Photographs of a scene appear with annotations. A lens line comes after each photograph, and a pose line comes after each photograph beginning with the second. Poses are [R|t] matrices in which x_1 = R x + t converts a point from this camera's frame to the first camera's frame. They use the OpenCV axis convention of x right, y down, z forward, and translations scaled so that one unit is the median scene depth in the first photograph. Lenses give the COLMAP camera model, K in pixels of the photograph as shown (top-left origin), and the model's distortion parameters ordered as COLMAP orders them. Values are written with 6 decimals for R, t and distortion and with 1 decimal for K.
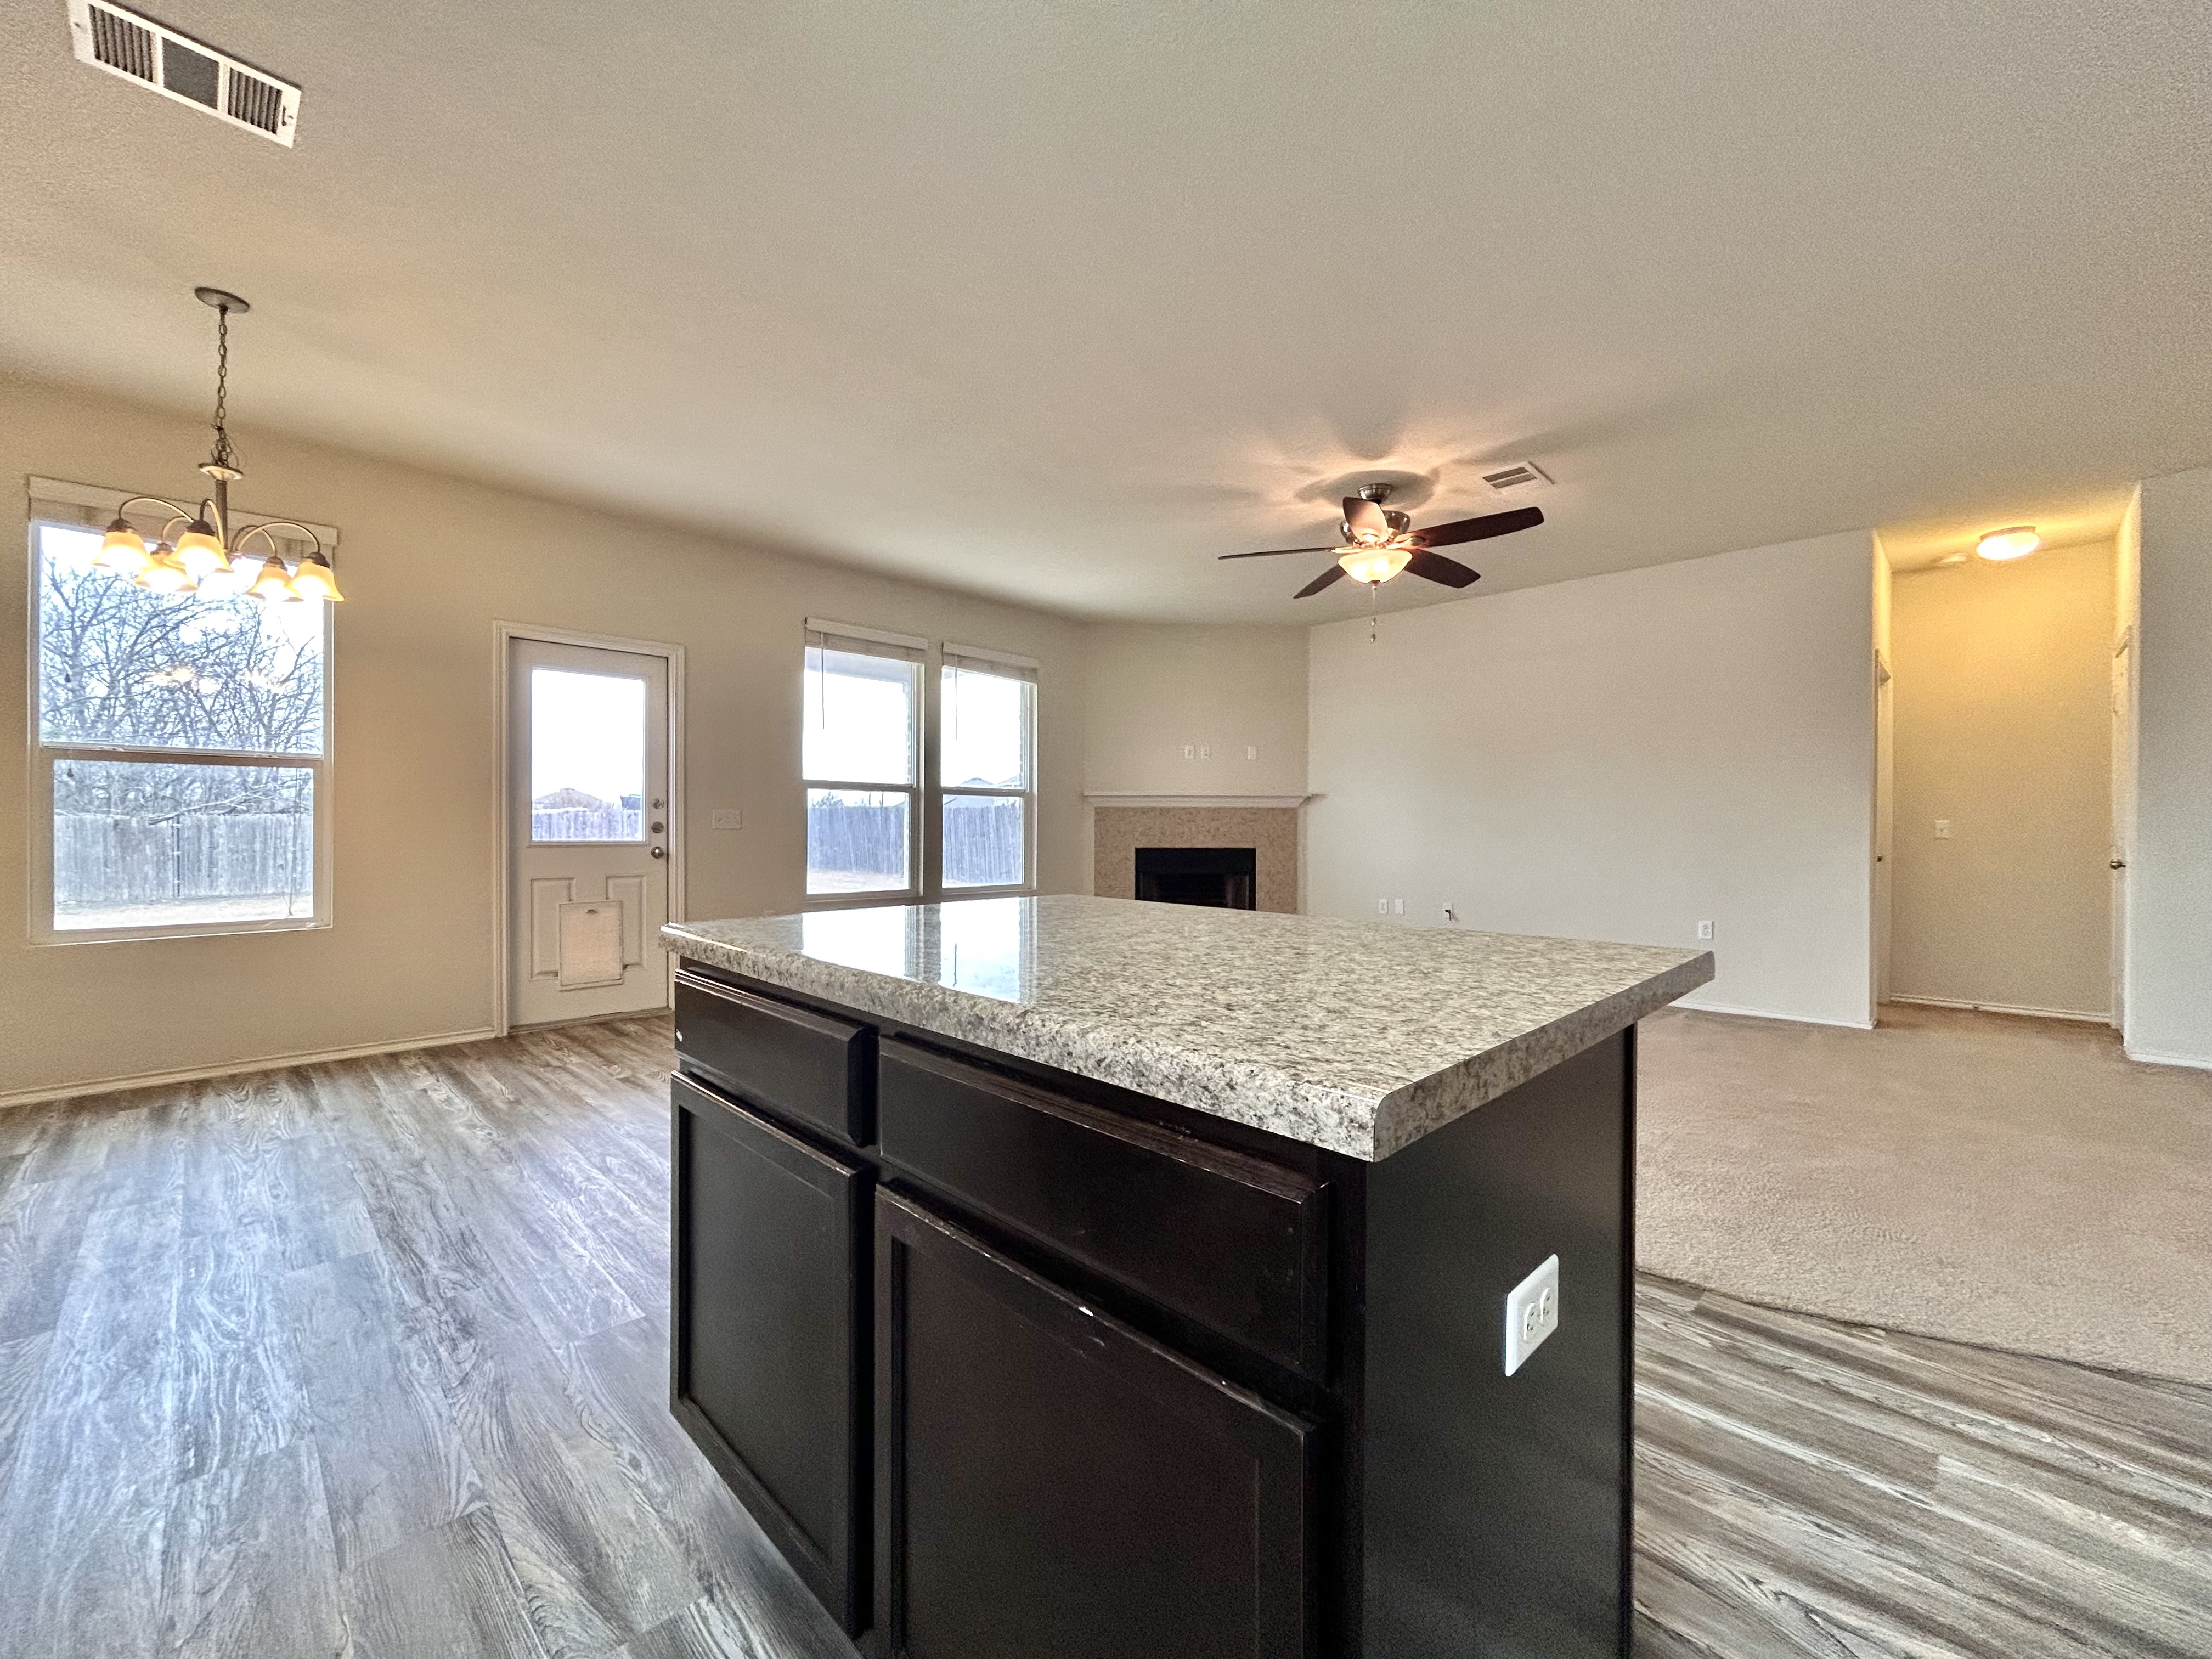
lens RADIAL K [[895.3, 0, 1105.3], [0, 895.3, 832.7], [0, 0, 1]] dist [0.000136, -0.000007]
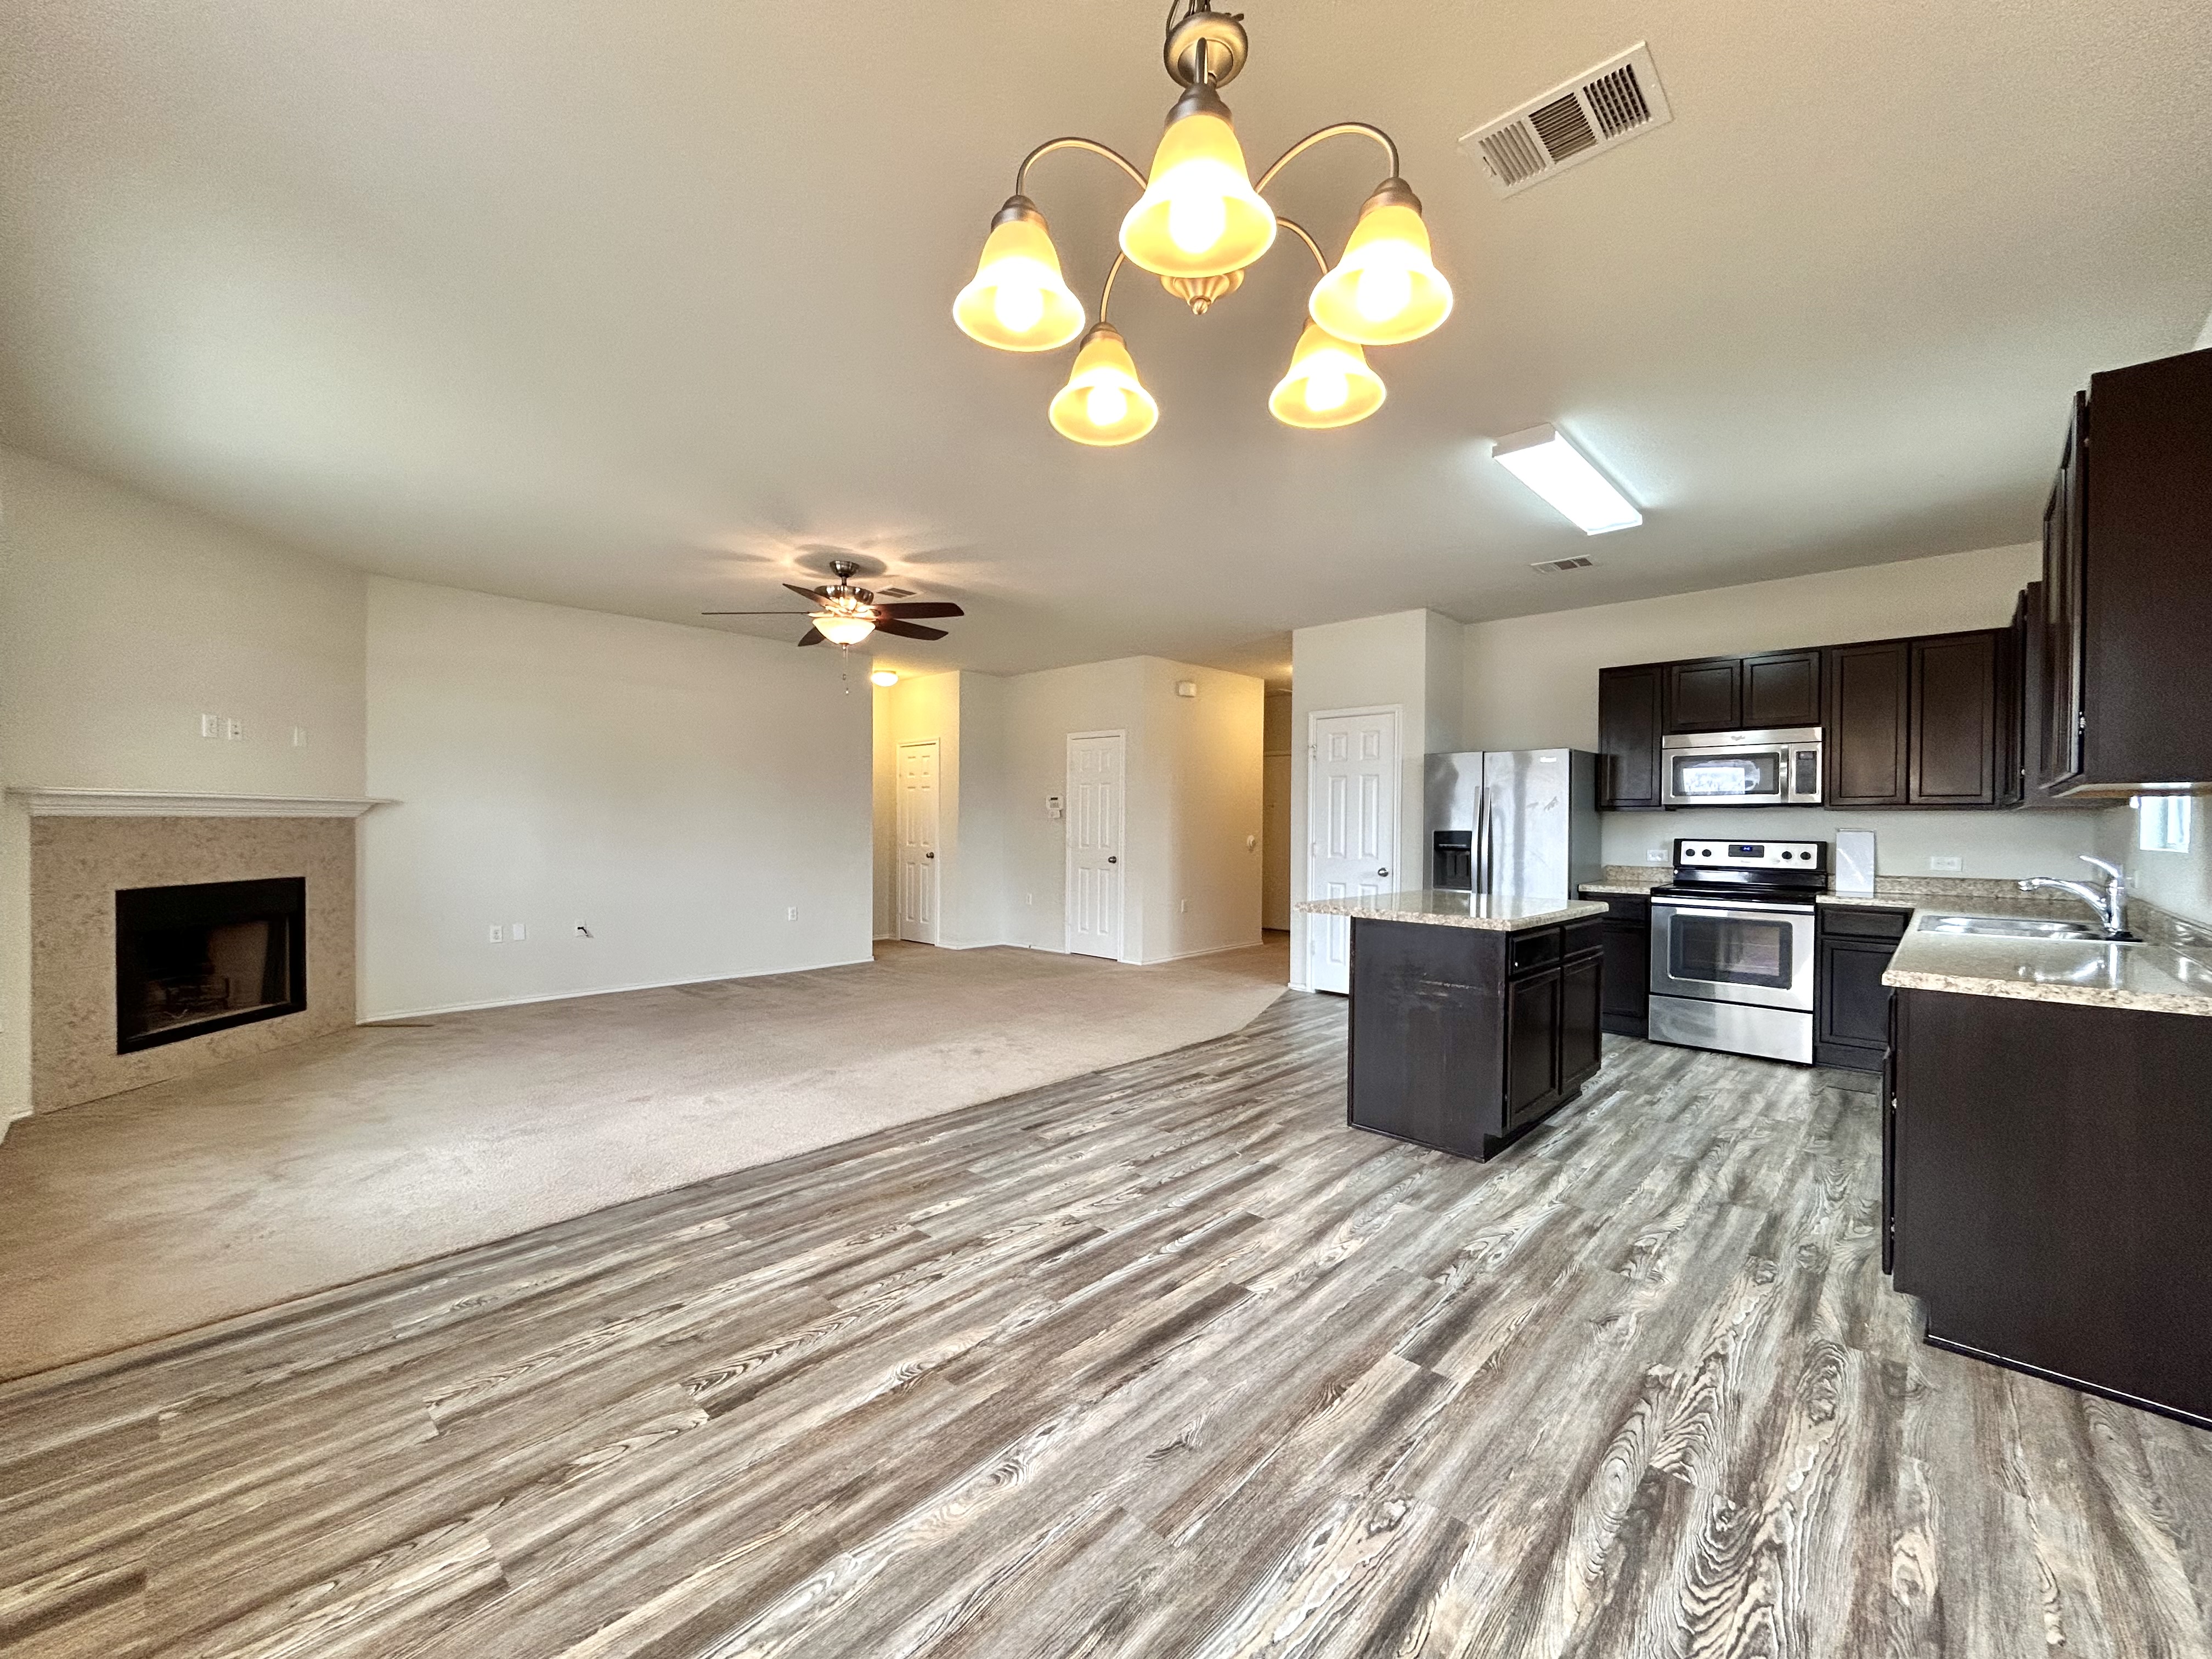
lens RADIAL K [[895.3, 0, 1106.1], [0, 895.3, 834.1], [0, 0, 1]] dist [0.000136, -0.000007]
pose [[-0.028766, -0.017846, 0.999427, -0.826179], [-0.003288, 0.999837, 0.017758, -0.045906], [-0.999581, -0.002775, -0.028820, 0.634008]]
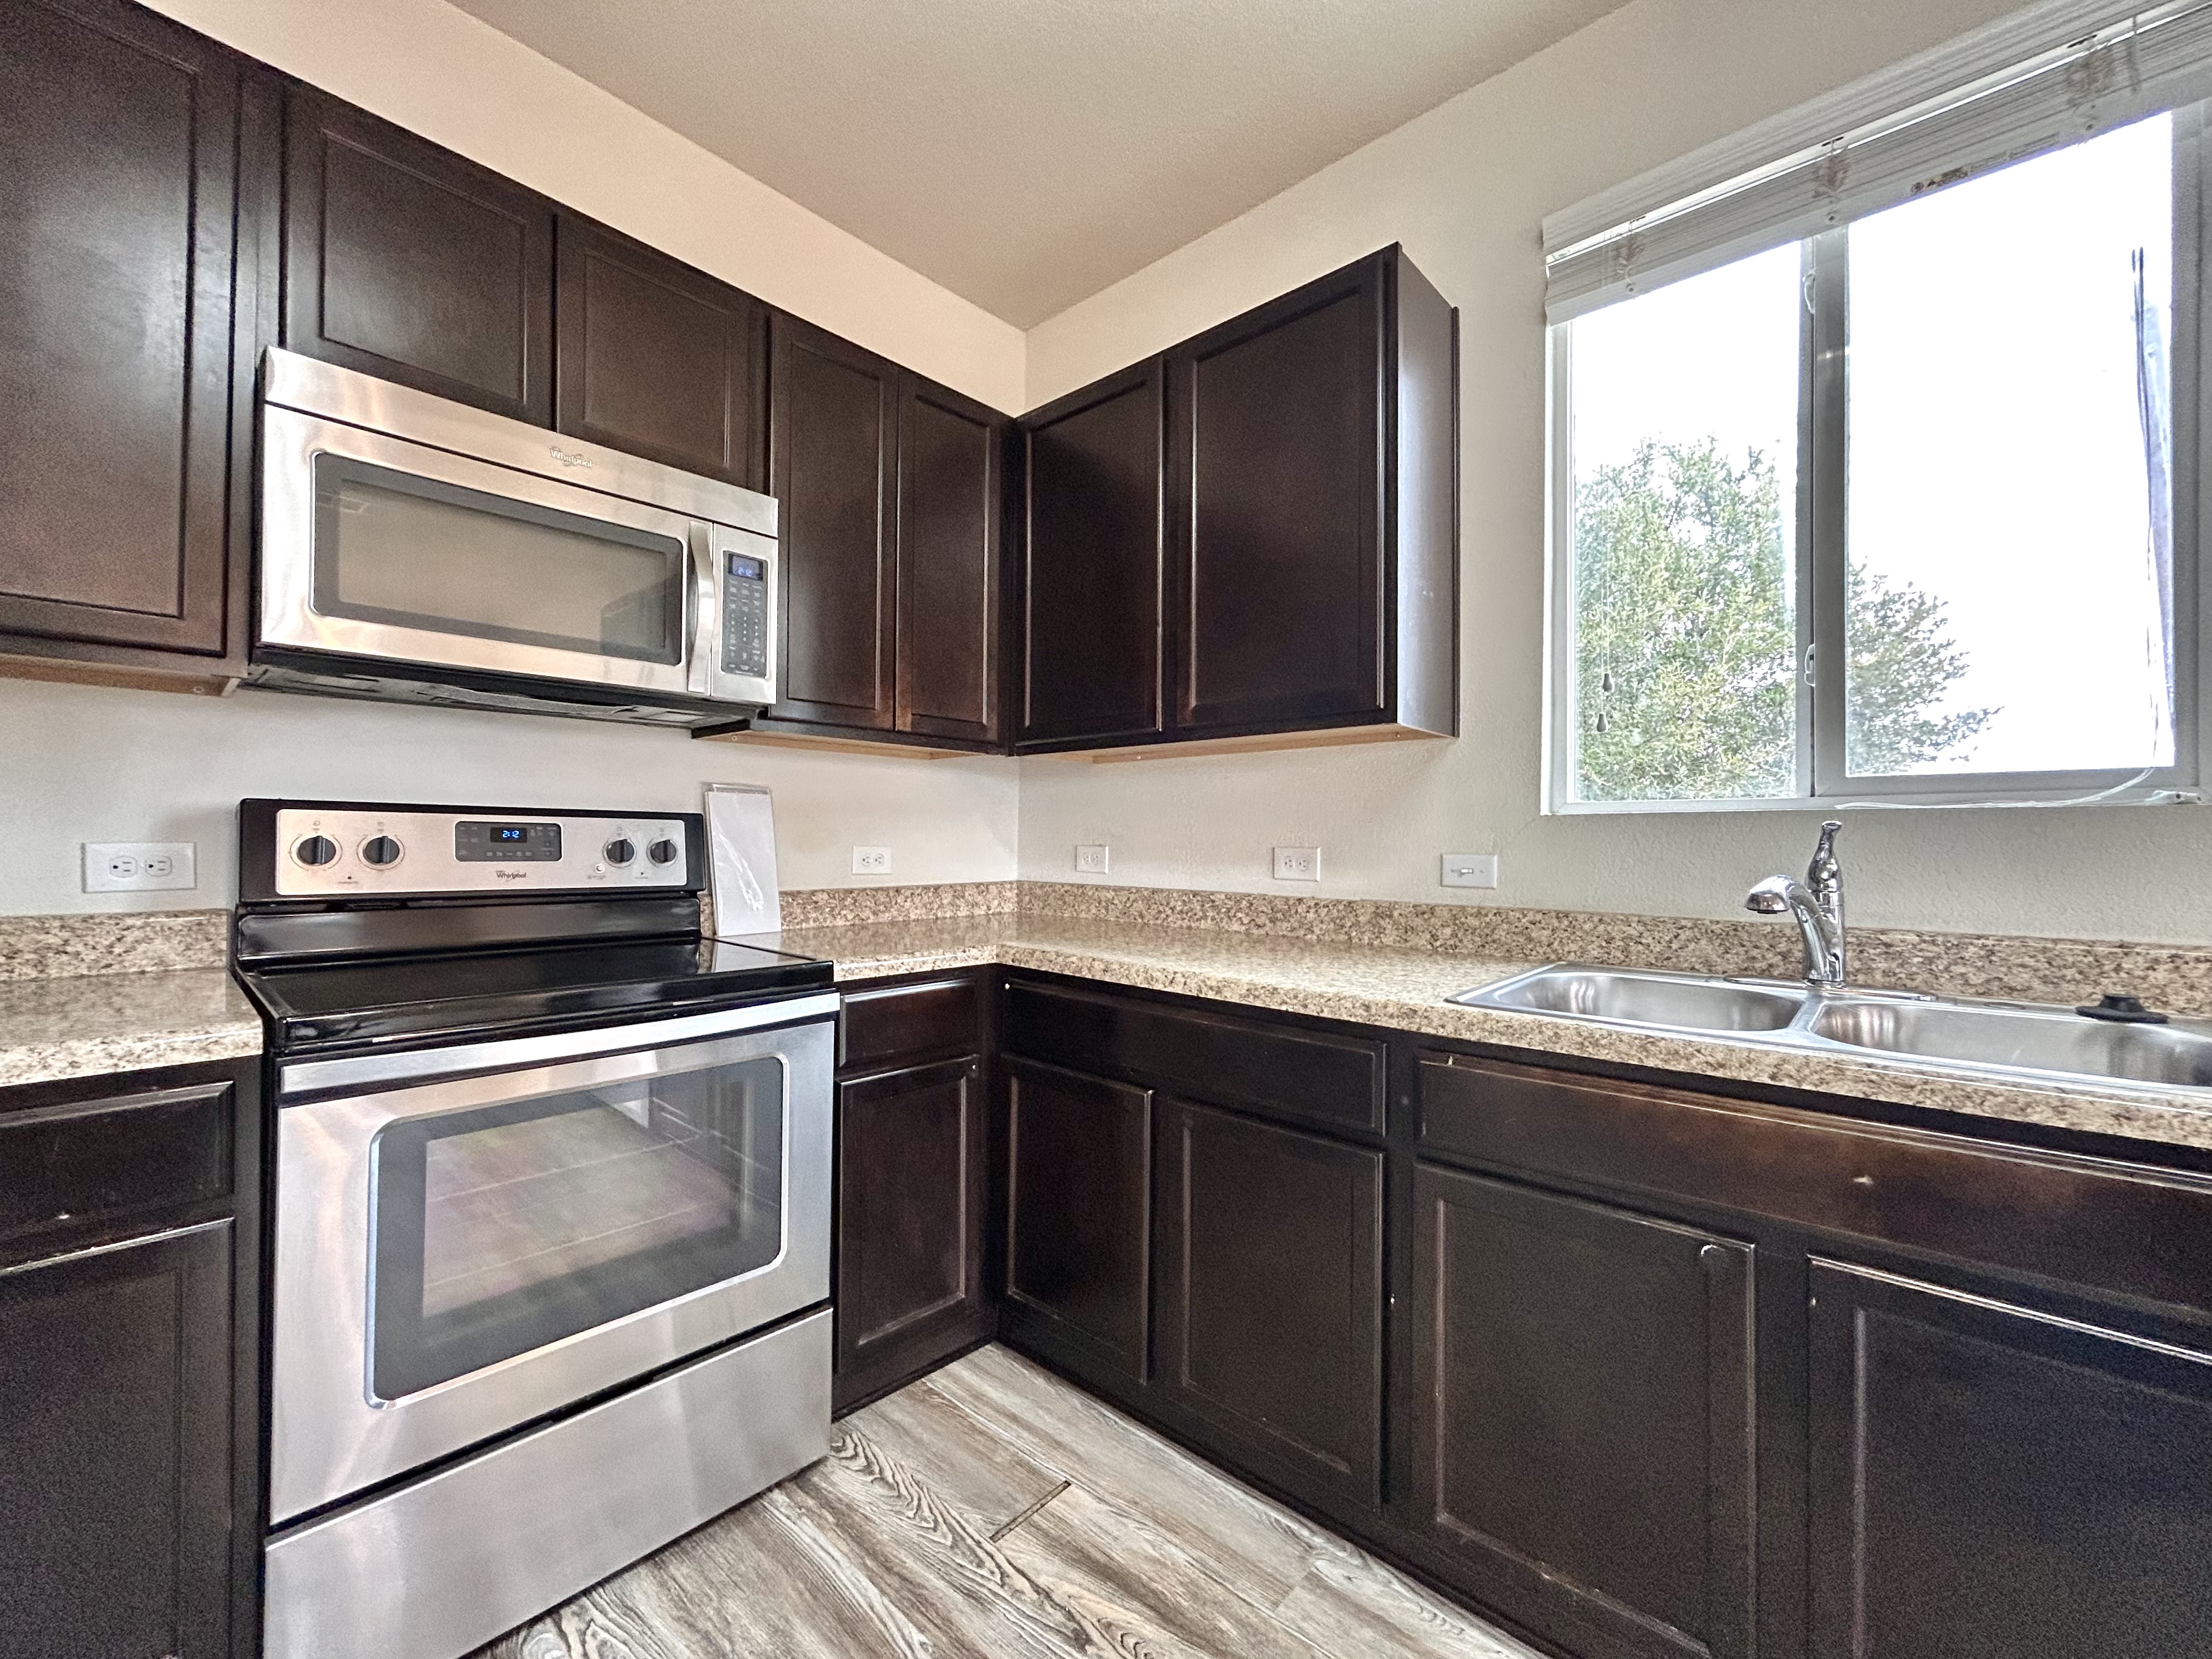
lens RADIAL K [[895.3, 0, 1105.2], [0, 895.3, 829.9], [0, 0, 1]] dist [0.000136, -0.000007]
pose [[-0.998872, -0.015082, -0.045032, 0.055549], [-0.014723, 0.999857, -0.008292, -0.012458], [0.045151, -0.007620, -0.998951, 0.168276]]
